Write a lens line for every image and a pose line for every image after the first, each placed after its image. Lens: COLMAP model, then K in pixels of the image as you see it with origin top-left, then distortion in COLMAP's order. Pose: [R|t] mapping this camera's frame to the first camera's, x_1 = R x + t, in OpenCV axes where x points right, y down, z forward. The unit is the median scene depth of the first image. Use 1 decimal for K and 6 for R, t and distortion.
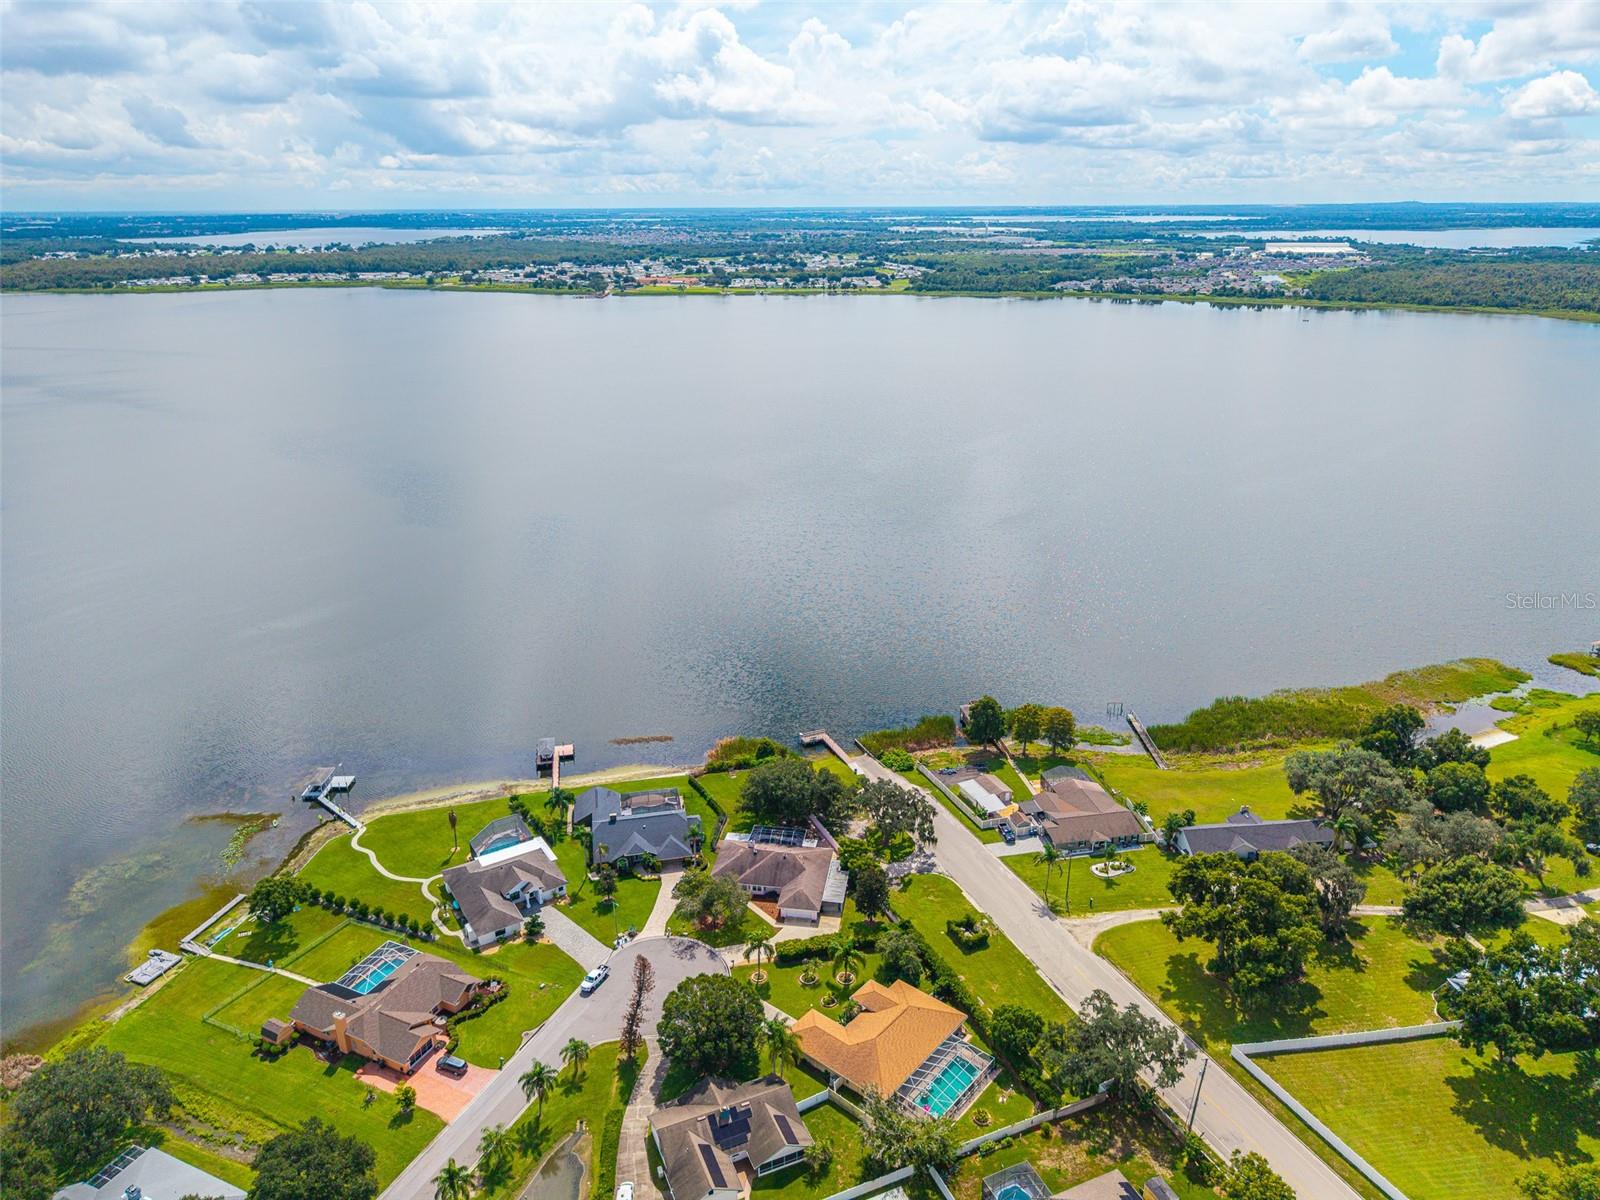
lens RADIAL K [[1066.9, 0, 810.9], [0, 1066.9, 573.6], [0, 0, 1]] dist [0.040551, -0.041666]
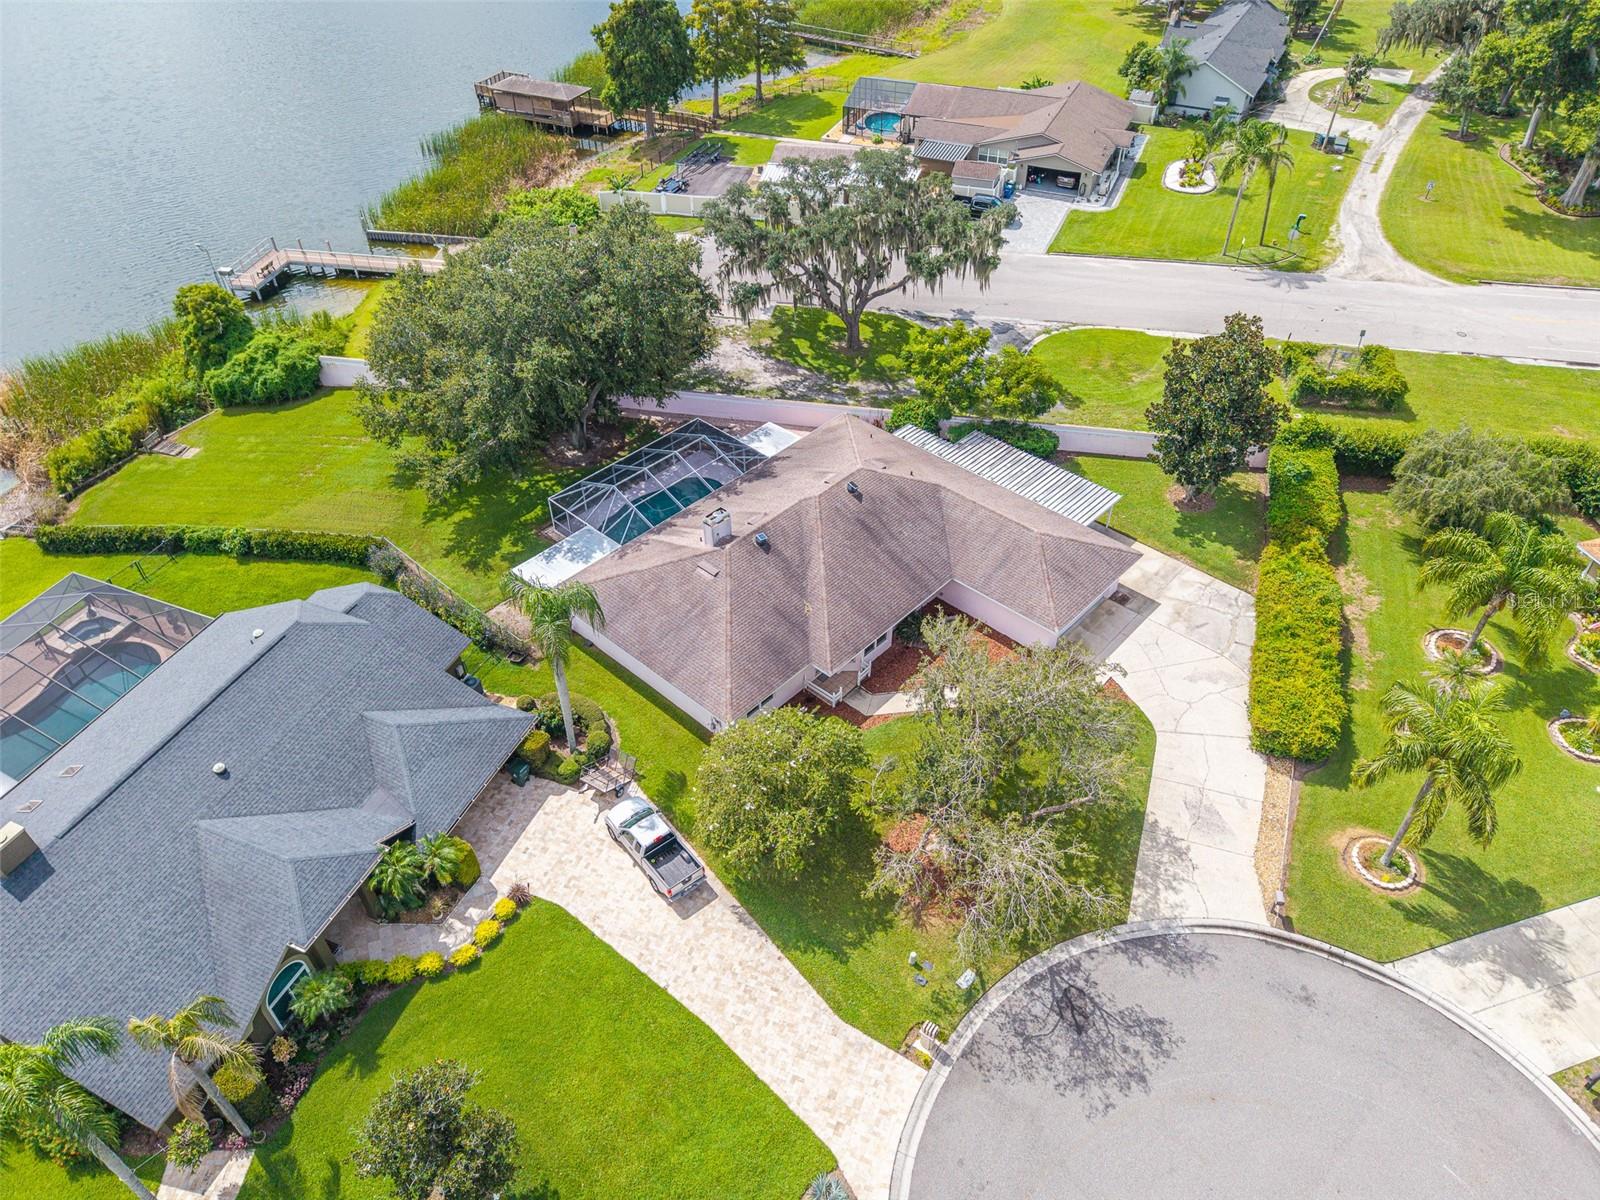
lens RADIAL K [[1066.9, 0, 795.1], [0, 1066.9, 595.0], [0, 0, 1]] dist [0.040551, -0.041666]
pose [[0.562101, -0.551869, 0.616022, -0.206671], [0.277756, 0.827527, 0.487904, 0.153874], [-0.779034, -0.103148, 0.618439, 0.843779]]
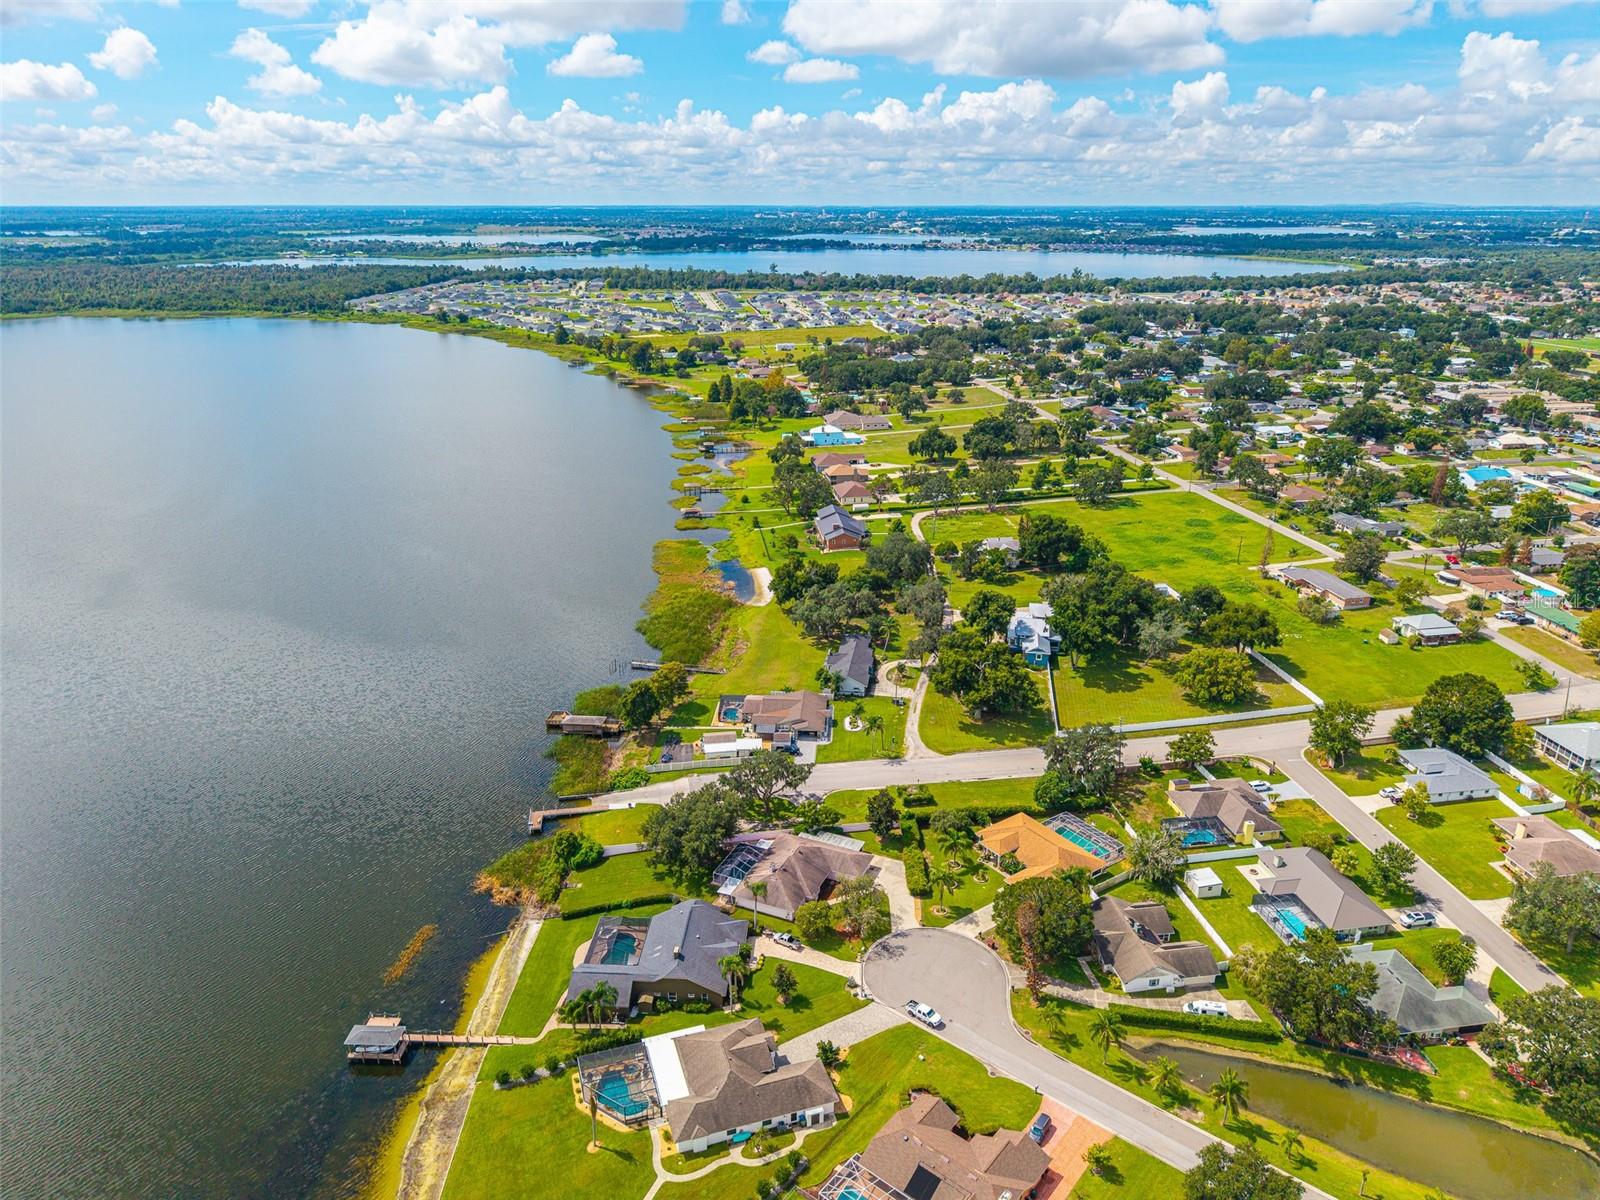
lens RADIAL K [[1066.9, 0, 795.2], [0, 1066.9, 590.7], [0, 0, 1]] dist [0.040551, -0.041666]
pose [[0.262982, -0.332633, 0.905647, -0.838590], [0.321878, 0.915157, 0.242659, -0.198066], [-0.909525, 0.227692, 0.347737, 0.602527]]
